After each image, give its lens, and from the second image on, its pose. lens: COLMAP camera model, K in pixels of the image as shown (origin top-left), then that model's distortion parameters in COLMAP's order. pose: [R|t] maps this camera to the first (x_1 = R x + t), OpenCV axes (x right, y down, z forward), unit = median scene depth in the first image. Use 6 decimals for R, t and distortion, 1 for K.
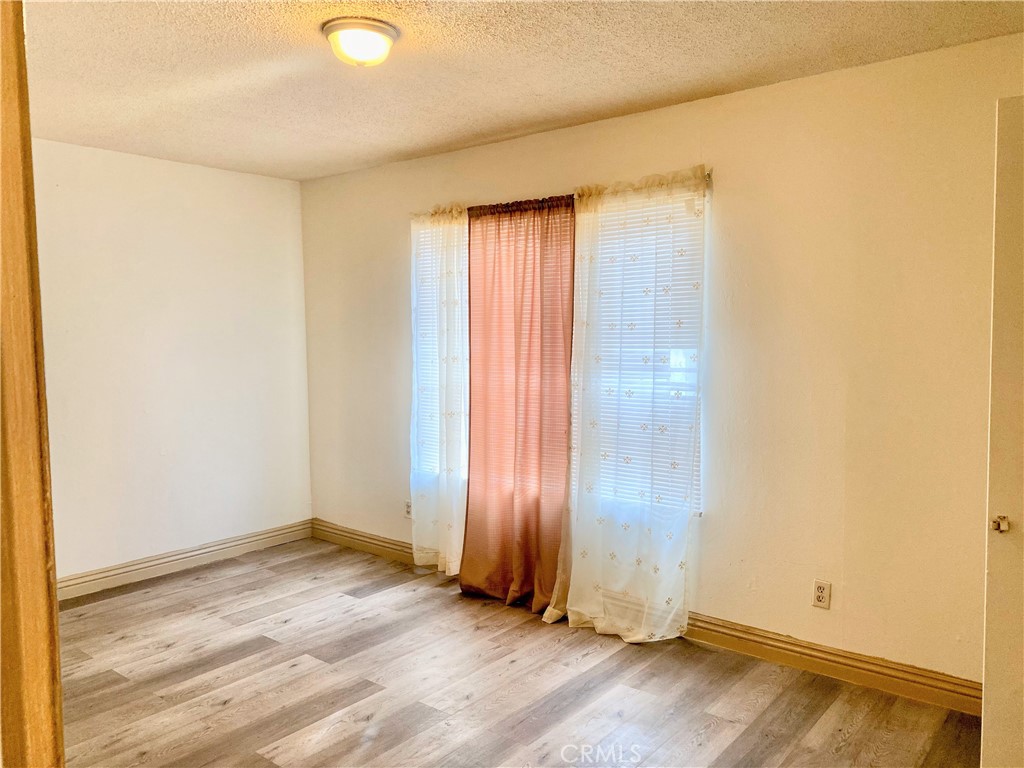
lens RADIAL K [[785.3, 0, 512.0], [0, 785.3, 384.0], [0, 0, 1]] dist [0.010443, -0.010749]
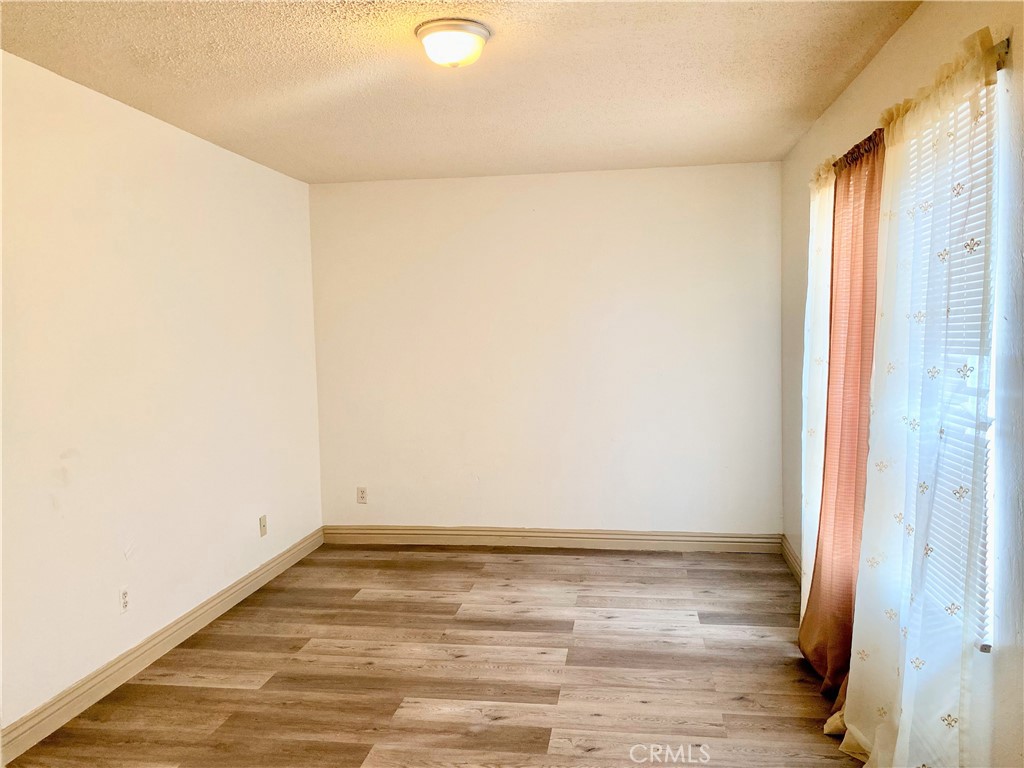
lens RADIAL K [[785.3, 0, 512.0], [0, 785.3, 384.0], [0, 0, 1]] dist [0.010443, -0.010749]
pose [[0.535204, 0.064038, -0.842292, 0.457774], [-0.061027, 0.997448, 0.037057, -0.020883], [0.842515, 0.031569, 0.537746, 0.348867]]
